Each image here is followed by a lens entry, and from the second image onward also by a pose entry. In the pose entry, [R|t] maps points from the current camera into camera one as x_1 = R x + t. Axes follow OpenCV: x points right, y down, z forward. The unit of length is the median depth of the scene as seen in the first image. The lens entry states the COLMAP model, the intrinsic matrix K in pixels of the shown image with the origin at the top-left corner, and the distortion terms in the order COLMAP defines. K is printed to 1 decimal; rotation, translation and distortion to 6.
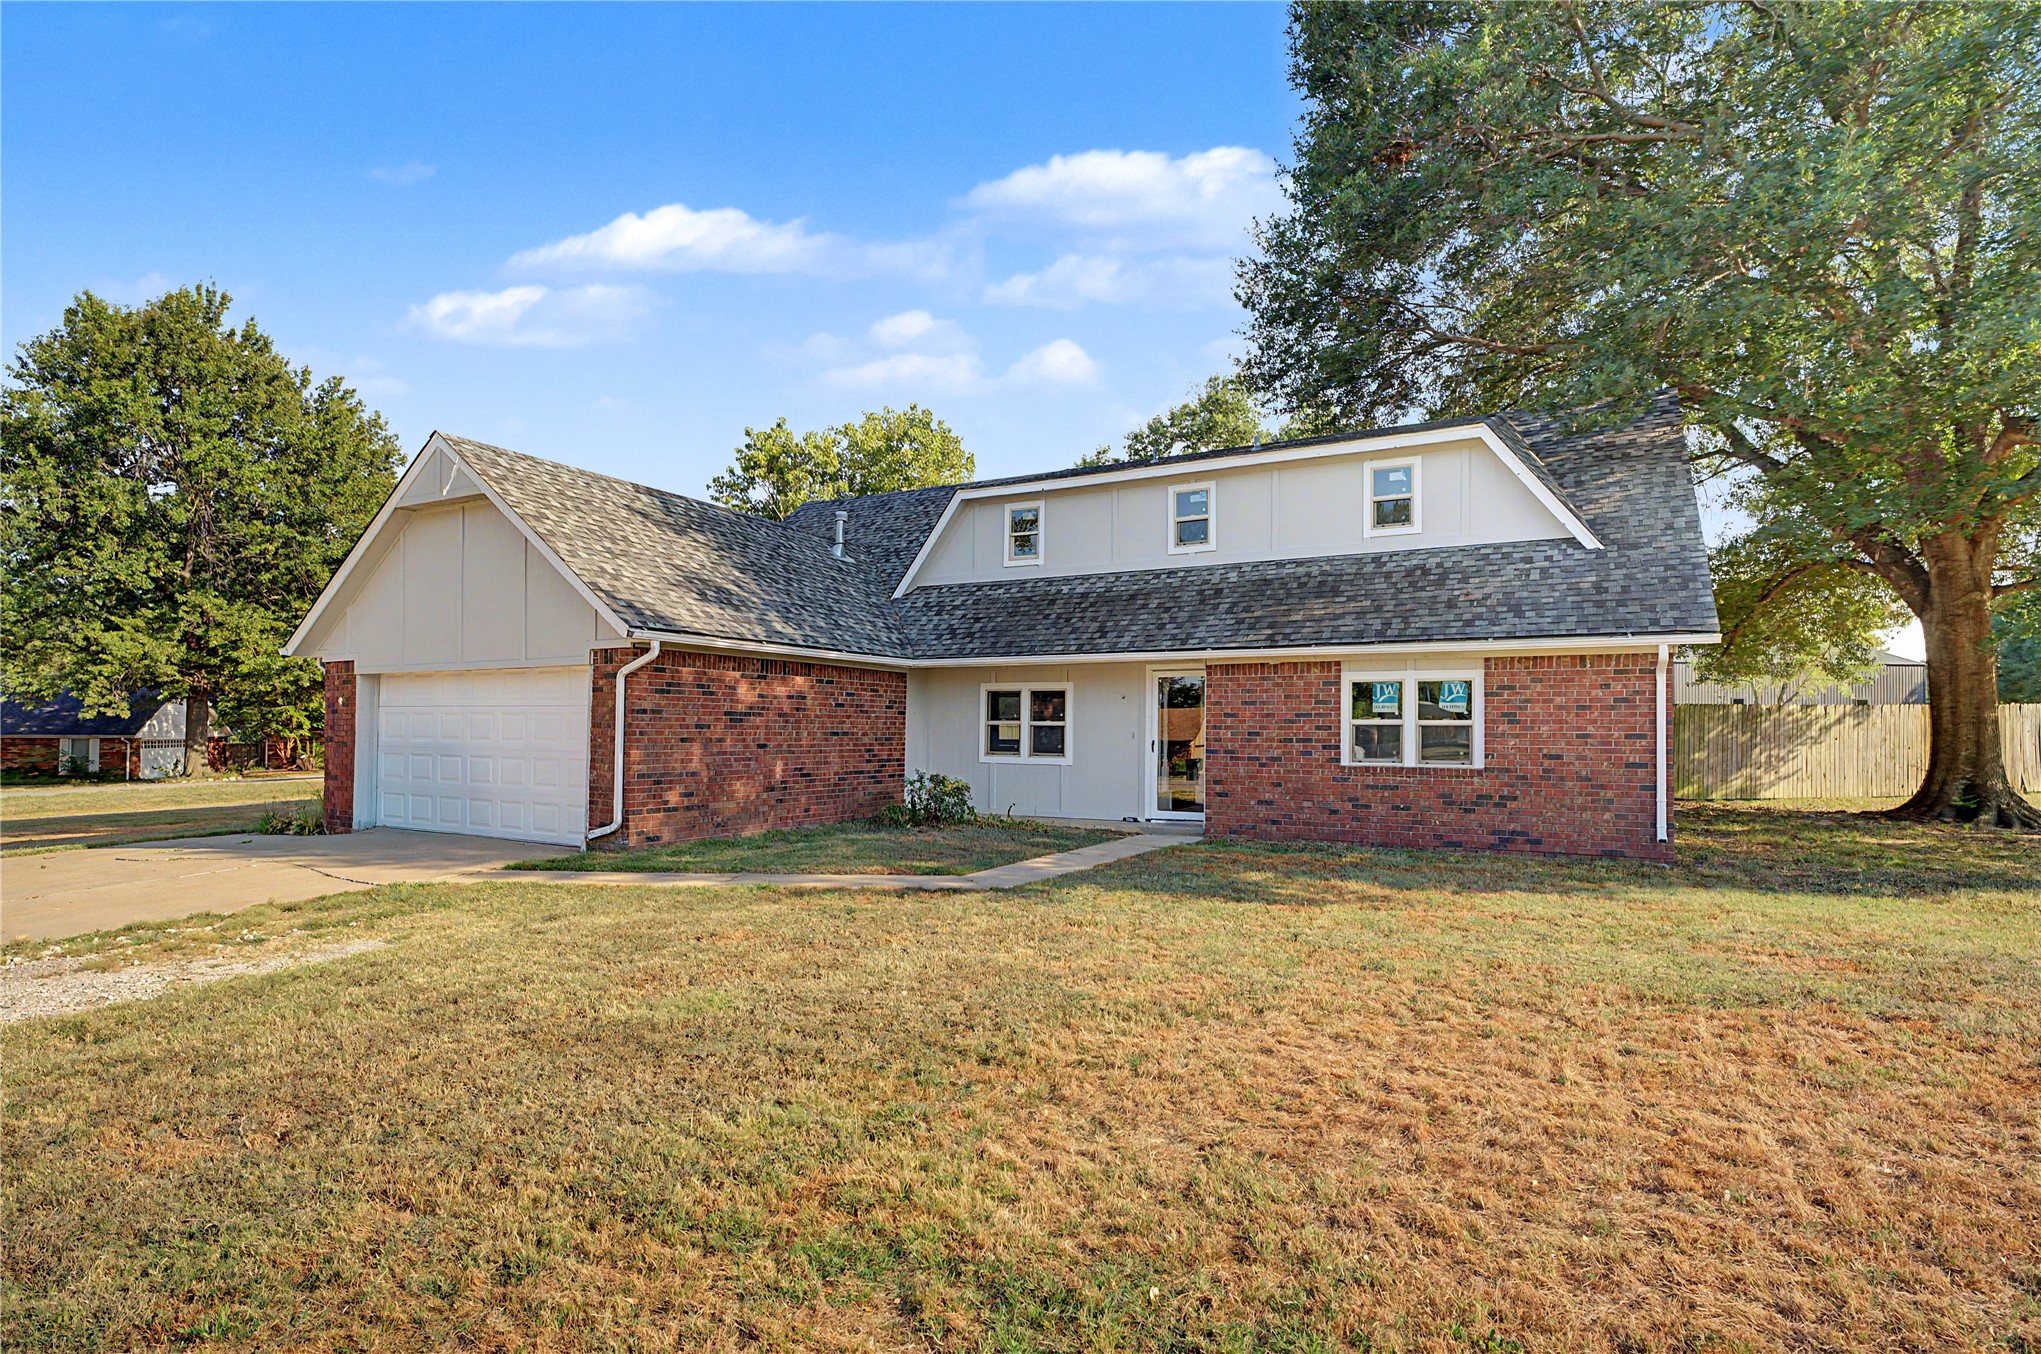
lens RADIAL K [[1023.0, 0, 1020.4], [0, 1023.0, 679.4], [0, 0, 1]] dist [-0.000952, -0.000258]
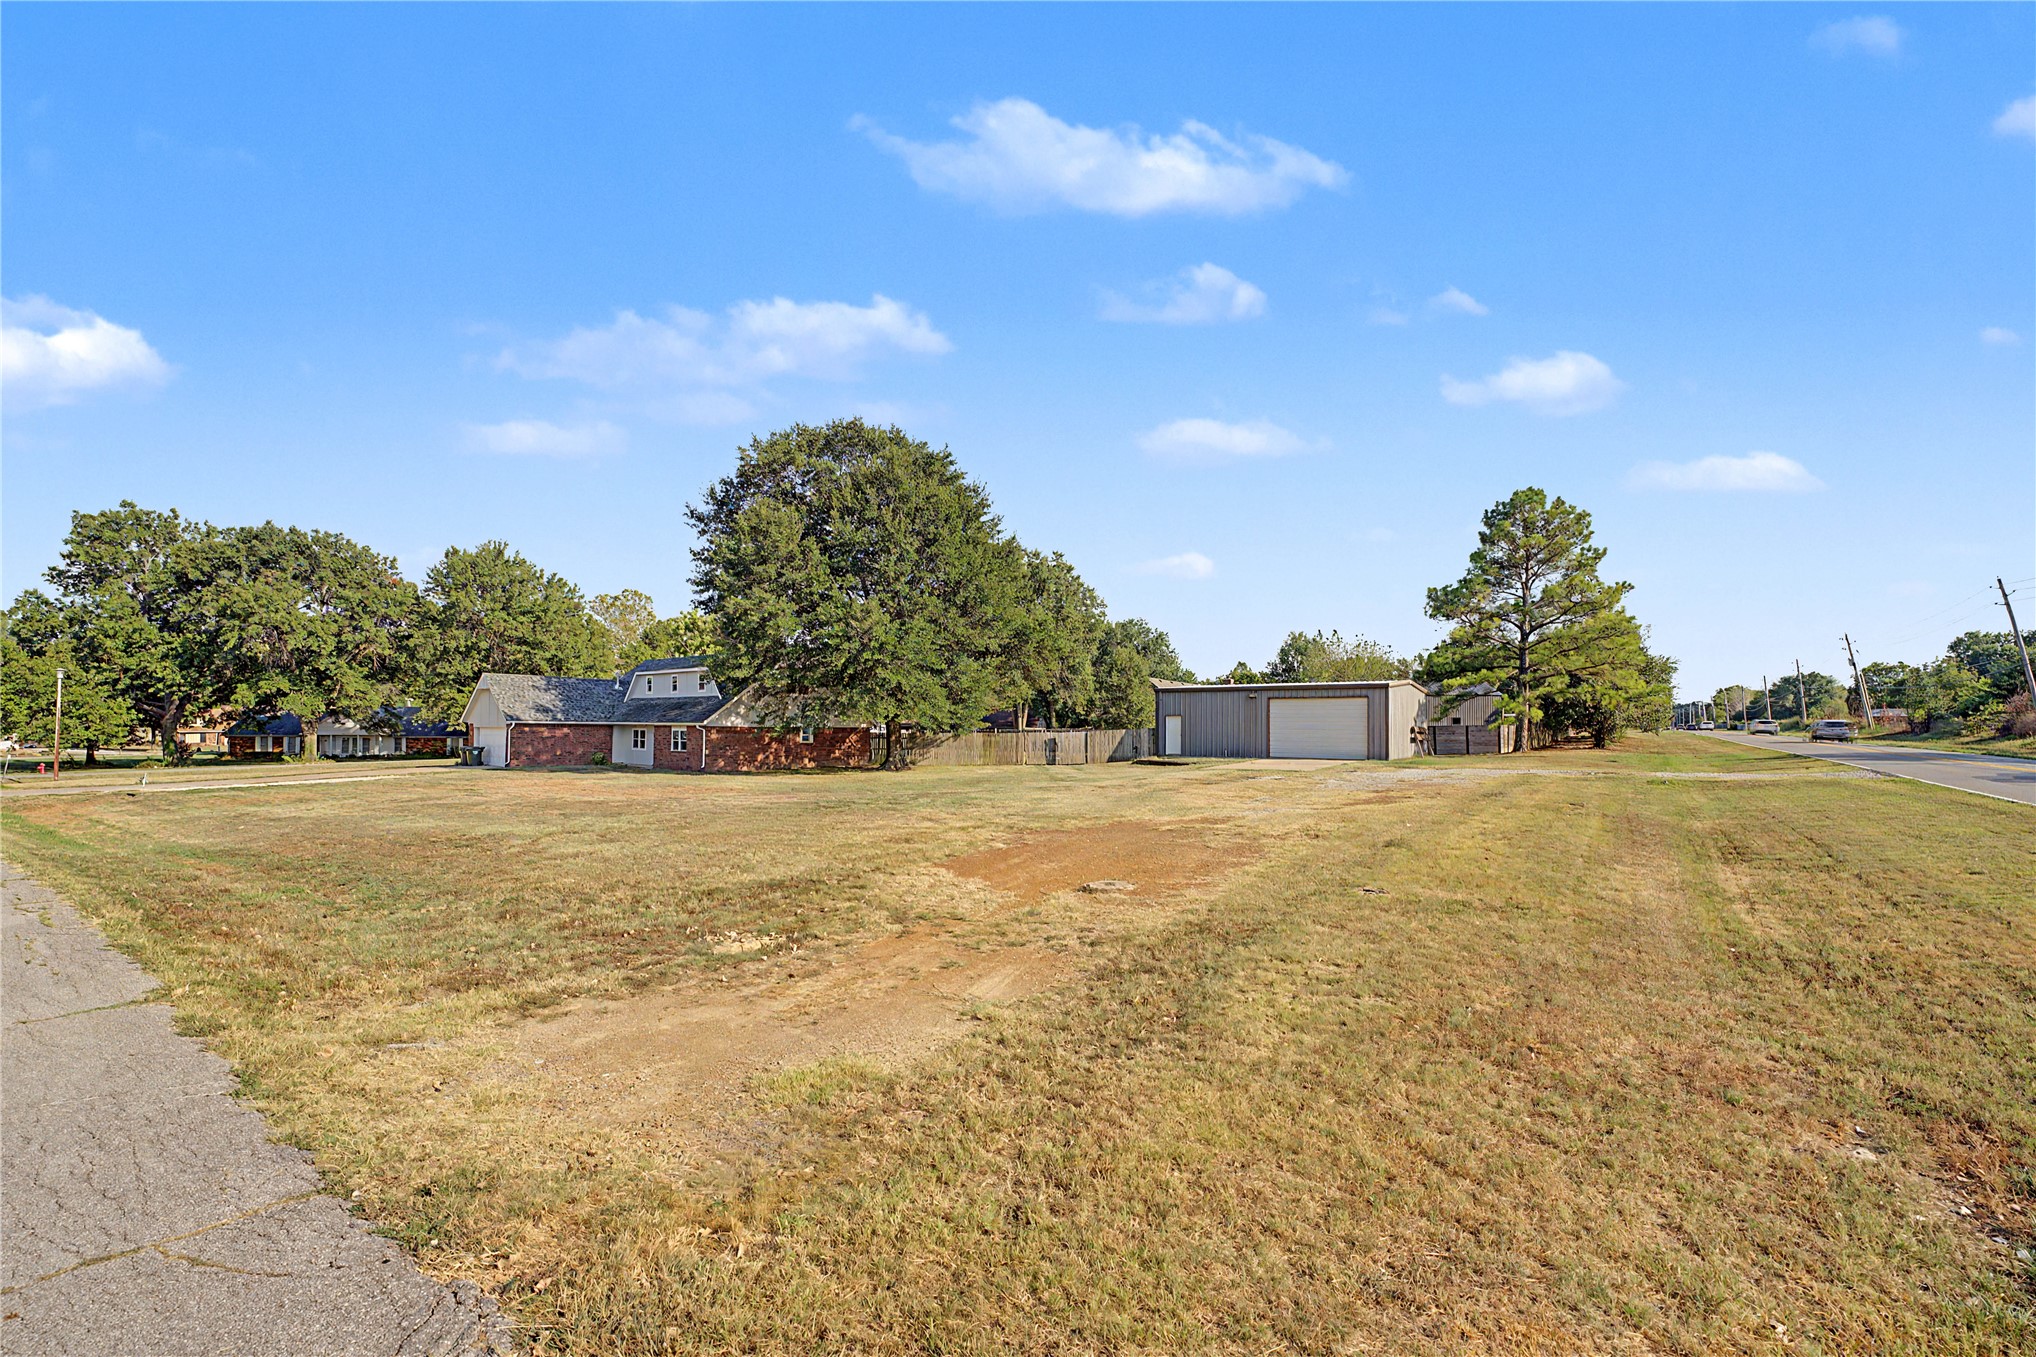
lens RADIAL K [[826.0, 0, 1018.4], [0, 826.0, 687.1], [0, 0, 1]] dist [0.000449, -0.000428]
pose [[0.983430, -0.006098, -0.181188, 0.761344], [0.005796, 0.999981, -0.002199, -0.052803], [0.181198, 0.001113, 0.983446, -0.675858]]
